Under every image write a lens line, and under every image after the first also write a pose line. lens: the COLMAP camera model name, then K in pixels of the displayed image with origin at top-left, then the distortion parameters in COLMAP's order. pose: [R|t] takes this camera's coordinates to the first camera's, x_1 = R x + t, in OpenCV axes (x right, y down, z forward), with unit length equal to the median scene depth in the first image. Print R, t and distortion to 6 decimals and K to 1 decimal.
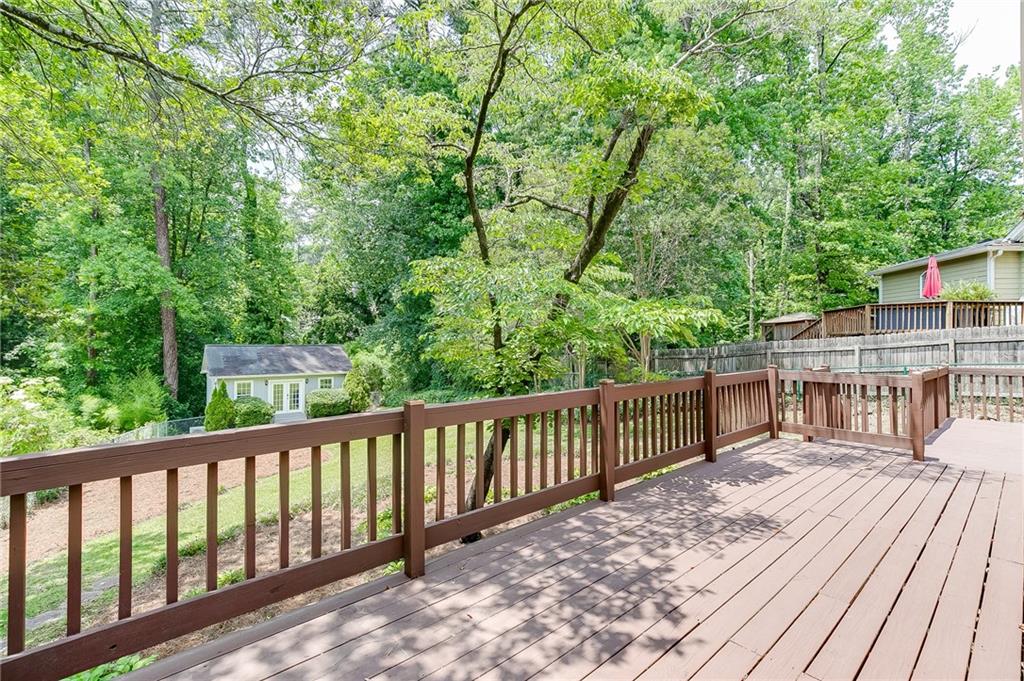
lens RADIAL K [[463.0, 0, 512.0], [0, 463.0, 340.5], [0, 0, 1]] dist [-0.000997, -0.000242]
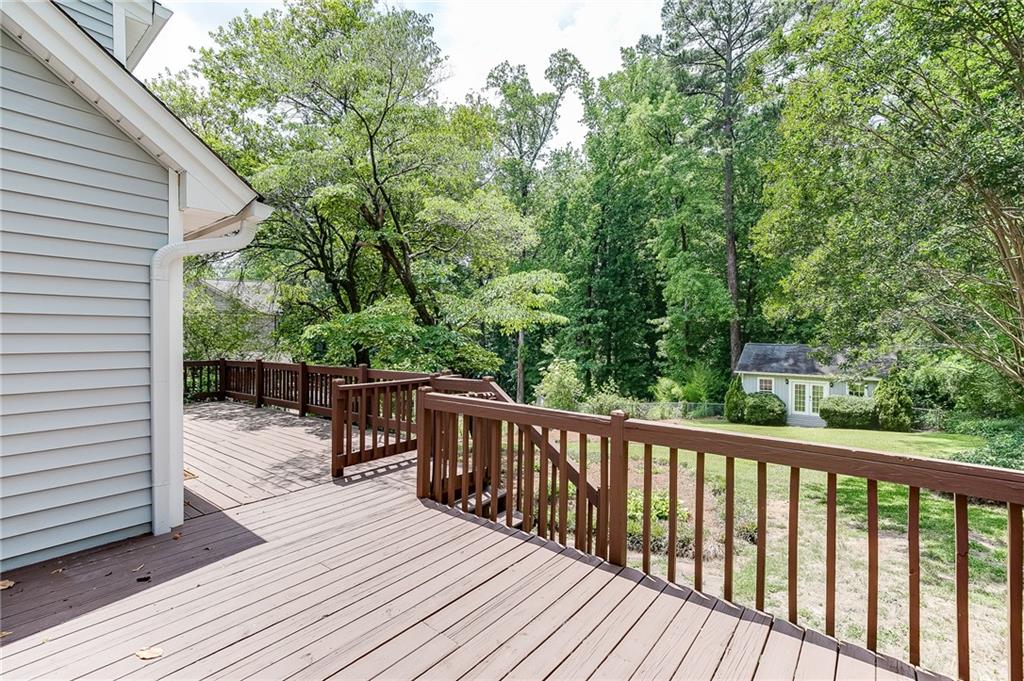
lens RADIAL K [[463.0, 0, 512.0], [0, 463.0, 340.5], [0, 0, 1]] dist [-0.000997, -0.000242]
pose [[0.170787, 0.009022, -0.985267, 0.373610], [-0.008563, 0.999934, 0.007672, -0.002625], [0.985271, 0.007126, 0.170853, 0.217935]]
